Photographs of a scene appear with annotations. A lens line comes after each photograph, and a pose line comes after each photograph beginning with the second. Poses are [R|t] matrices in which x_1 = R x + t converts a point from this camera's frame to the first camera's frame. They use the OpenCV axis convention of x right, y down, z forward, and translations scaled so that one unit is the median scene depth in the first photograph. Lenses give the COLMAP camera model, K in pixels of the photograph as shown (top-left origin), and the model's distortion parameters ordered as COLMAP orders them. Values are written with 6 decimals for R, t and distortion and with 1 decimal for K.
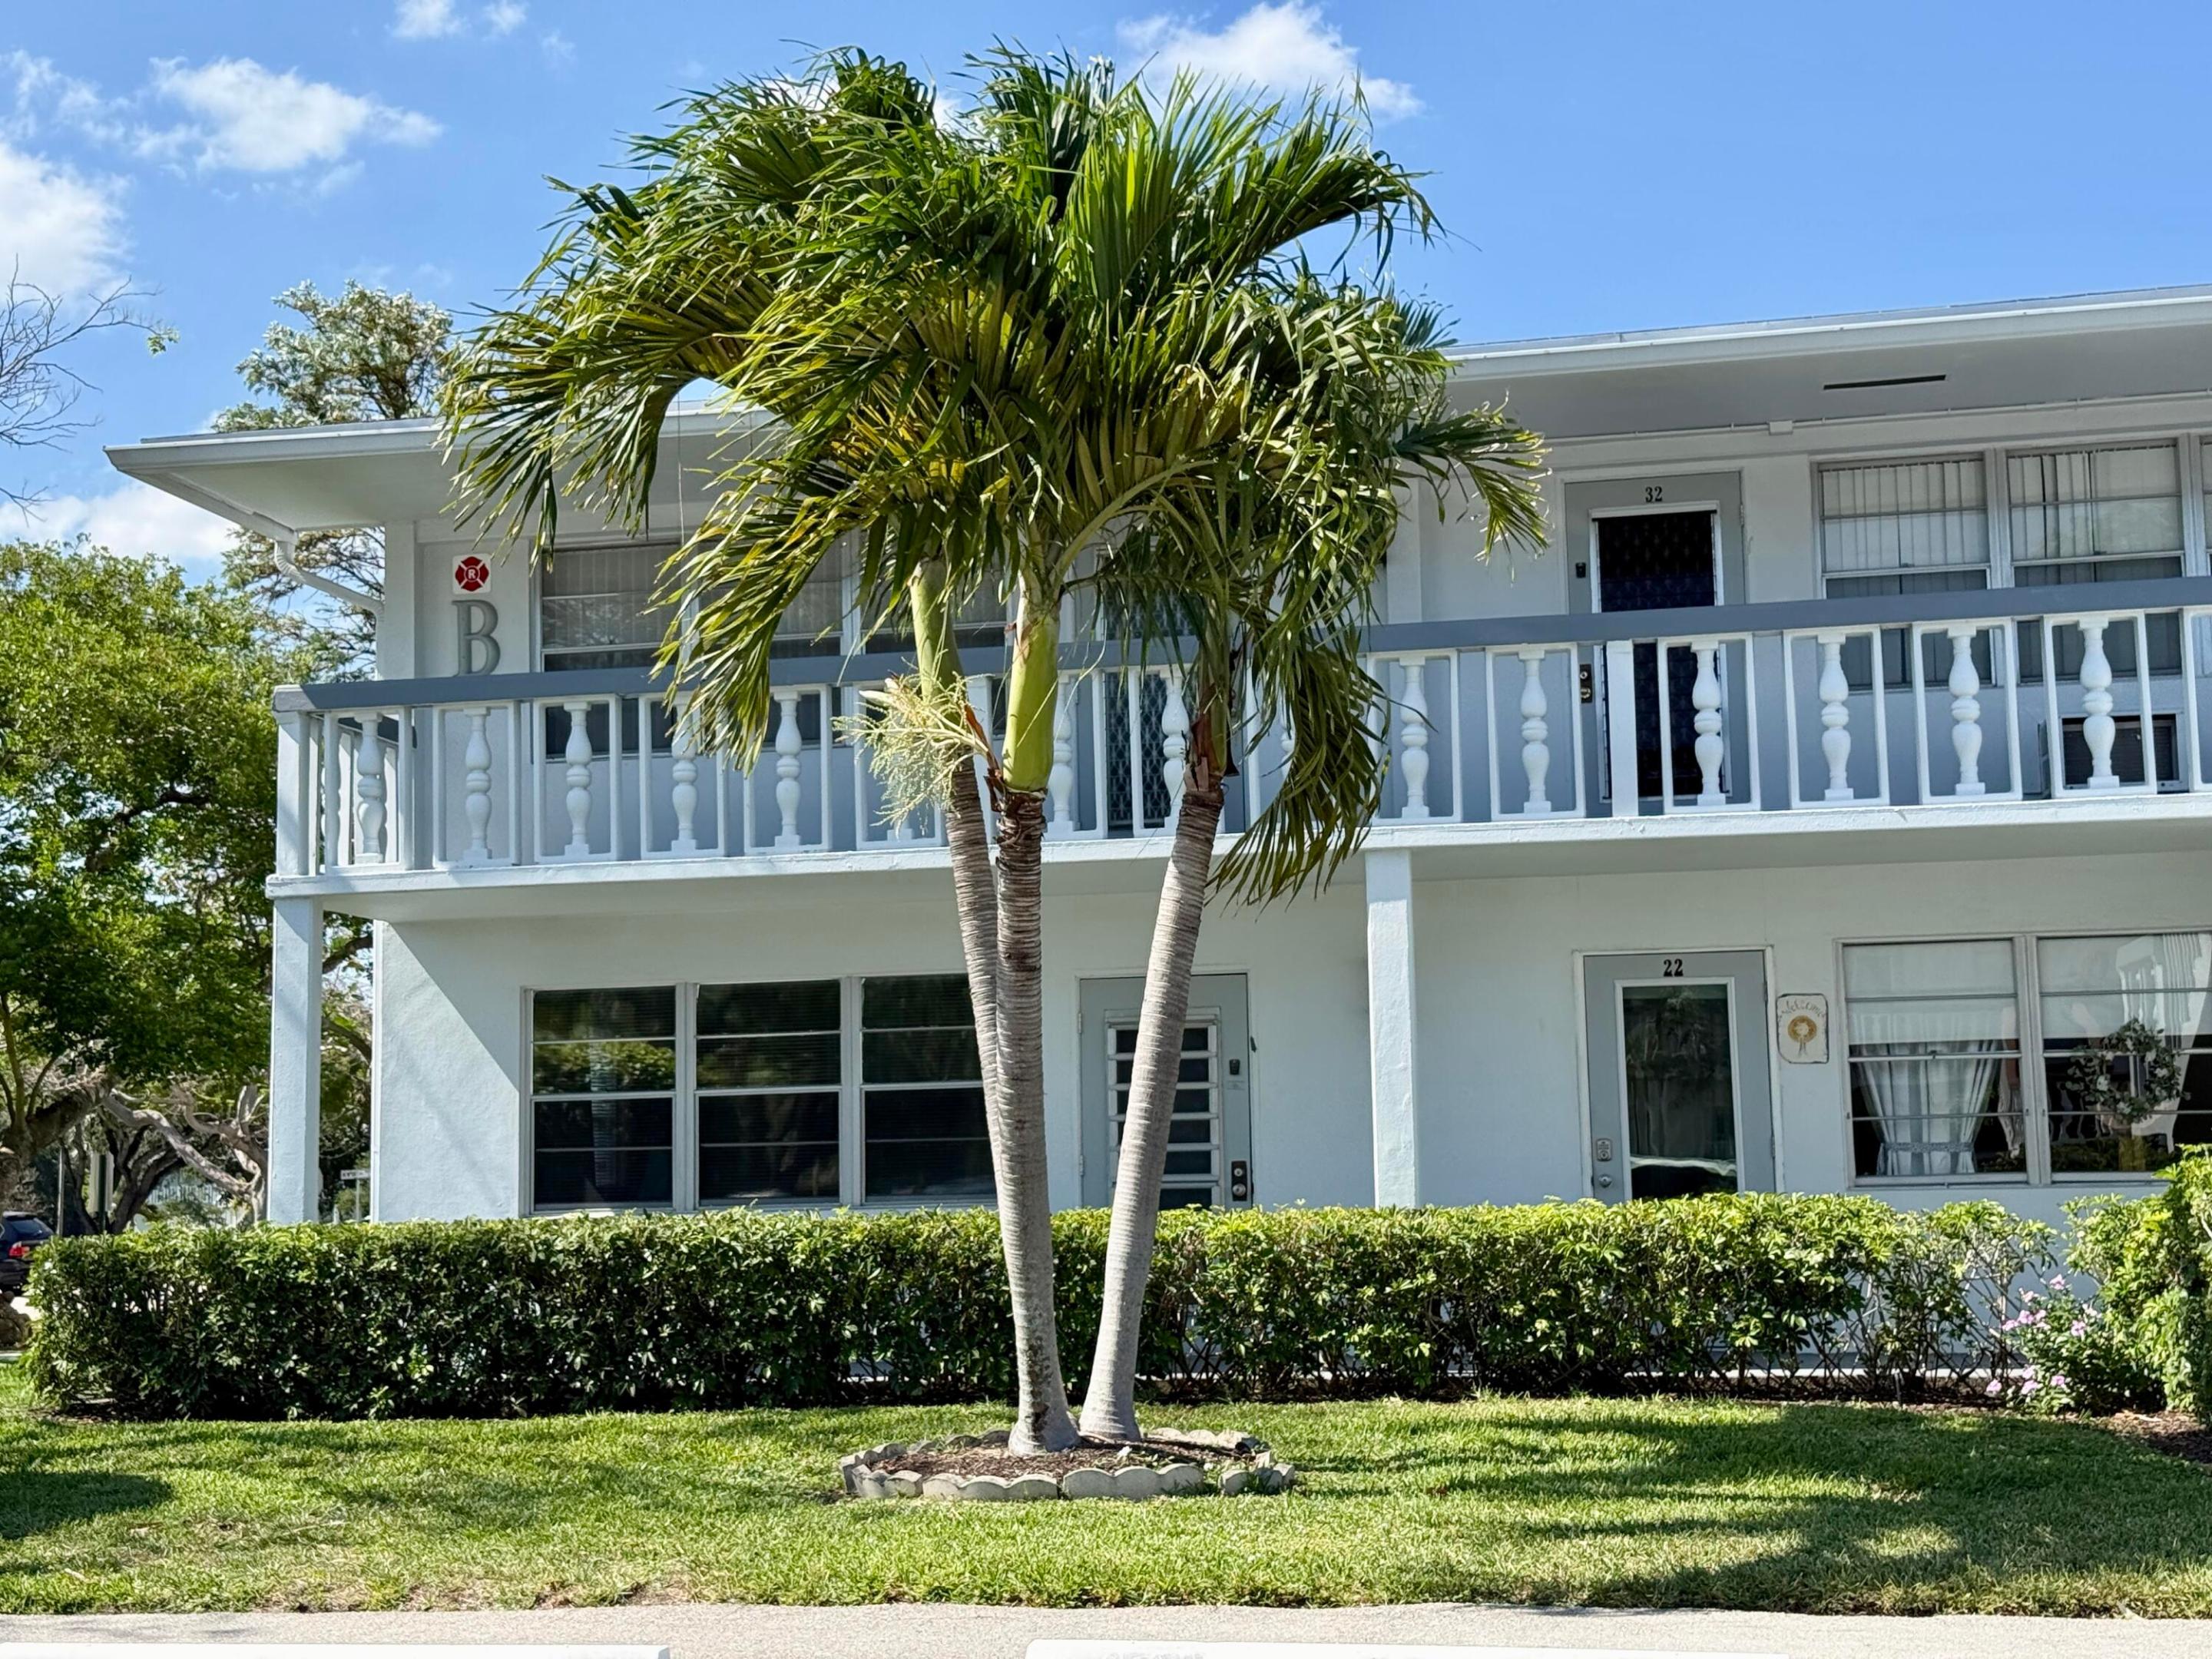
lens RADIAL K [[3016.4, 0, 1106.0], [0, 3016.4, 829.5], [0, 0, 1]] dist [0.131175, -0.095484]
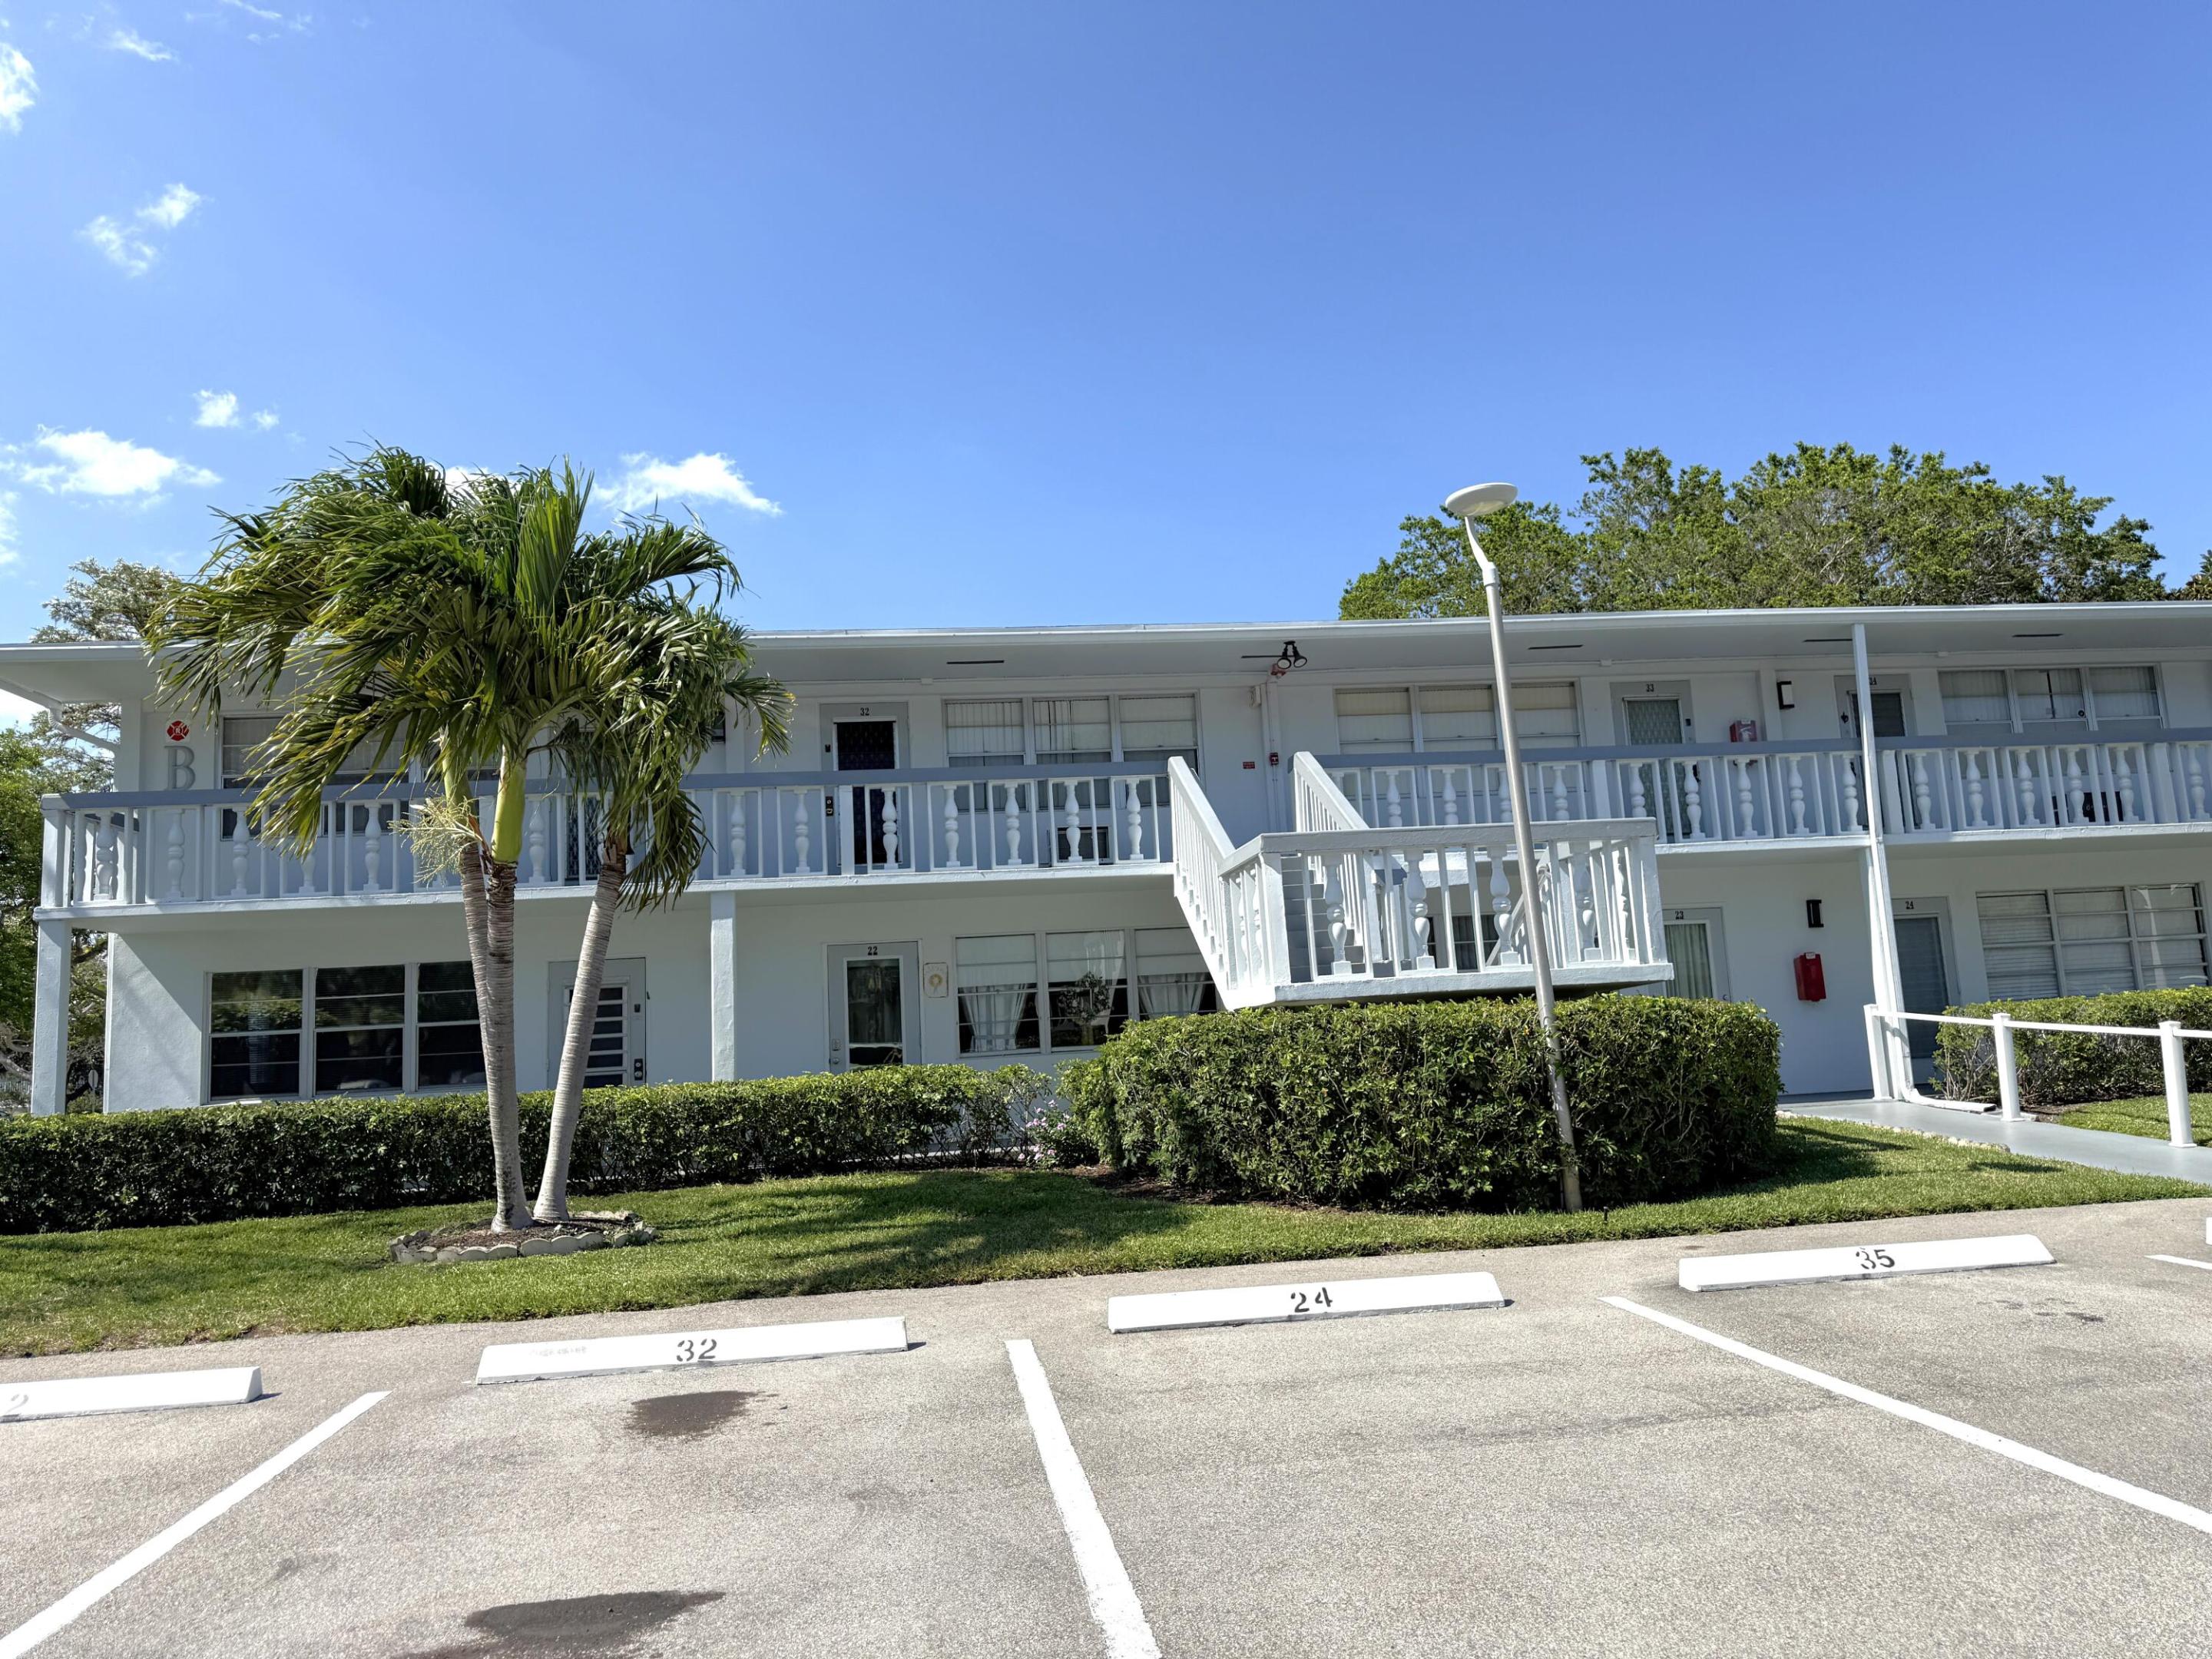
lens RADIAL K [[1525.4, 0, 1106.0], [0, 1525.4, 829.5], [0, 0, 1]] dist [0.004249, -0.001915]
pose [[0.945074, 0.013758, 0.326567, 0.008351], [-0.003270, 0.999462, -0.032642, -0.002232], [-0.326841, 0.029781, 0.944610, 0.013966]]
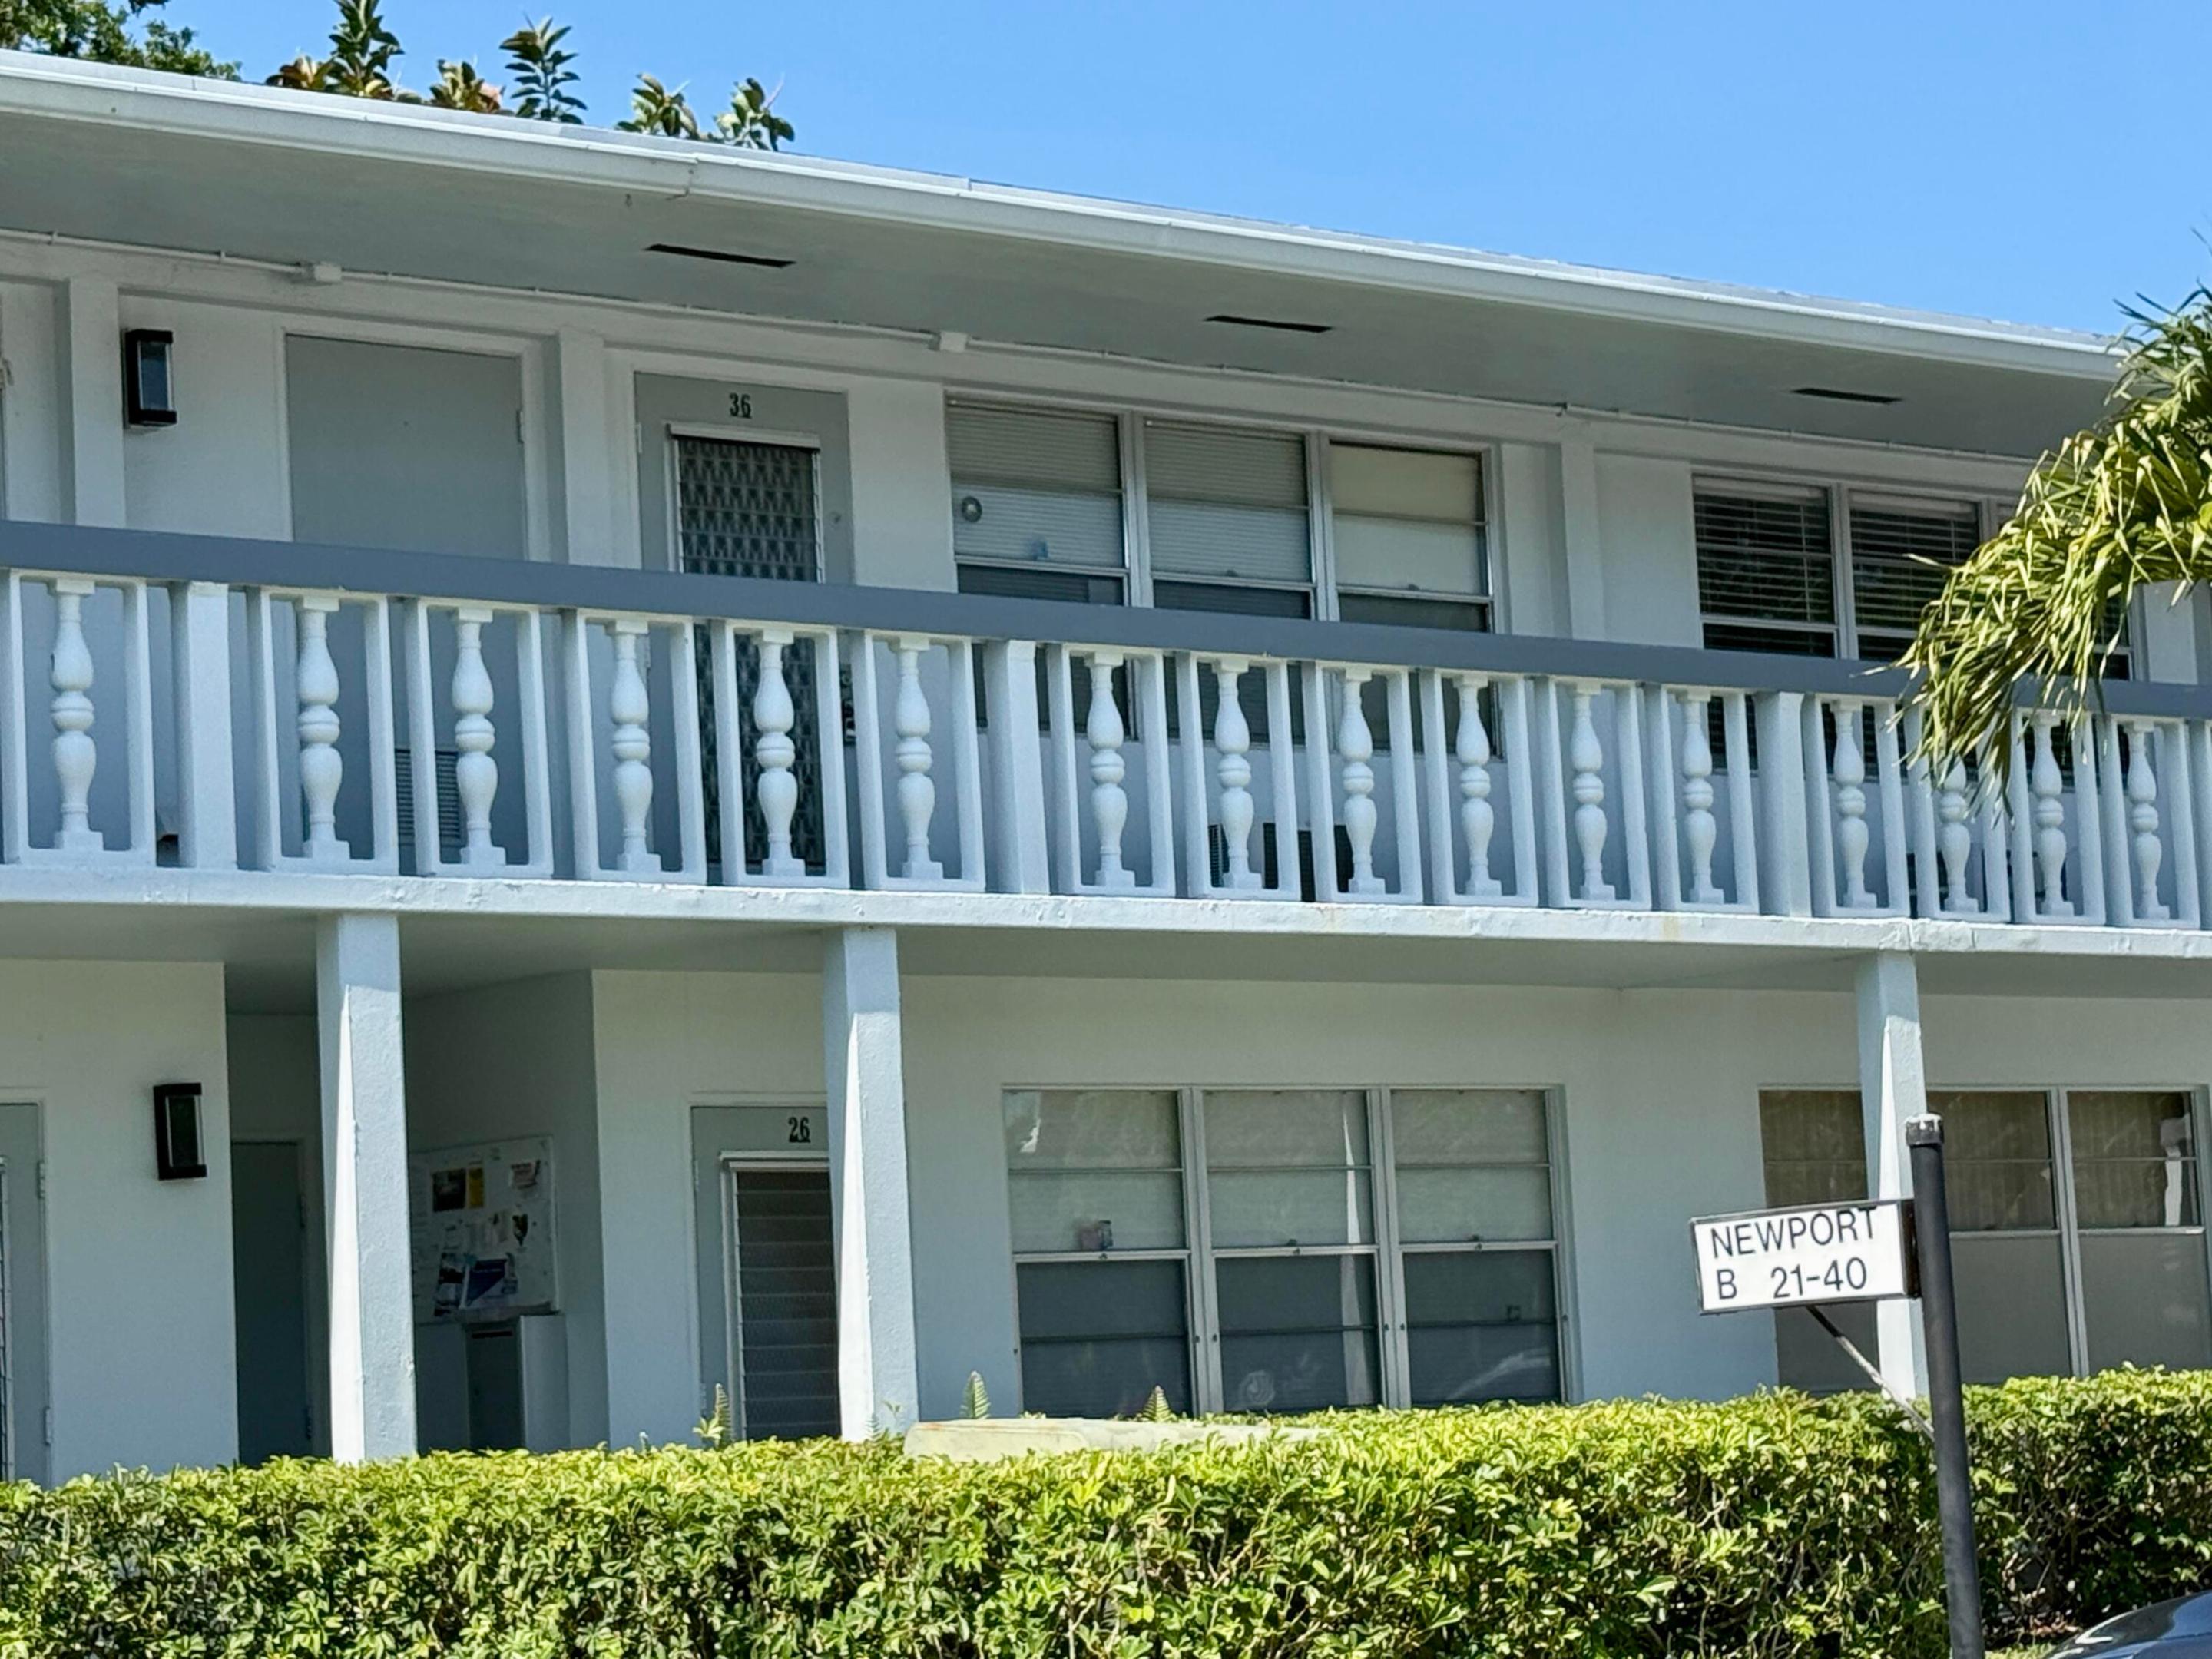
lens RADIAL K [[5691.2, 0, 1106.0], [0, 5691.2, 829.5], [0, 0, 1]] dist [0.008206, -0.001819]
pose [[0.599181, 0.069044, 0.797631, -1.239347], [-0.057277, 0.997418, -0.043312, 0.053166], [-0.798562, -0.019734, 0.601588, 0.282065]]
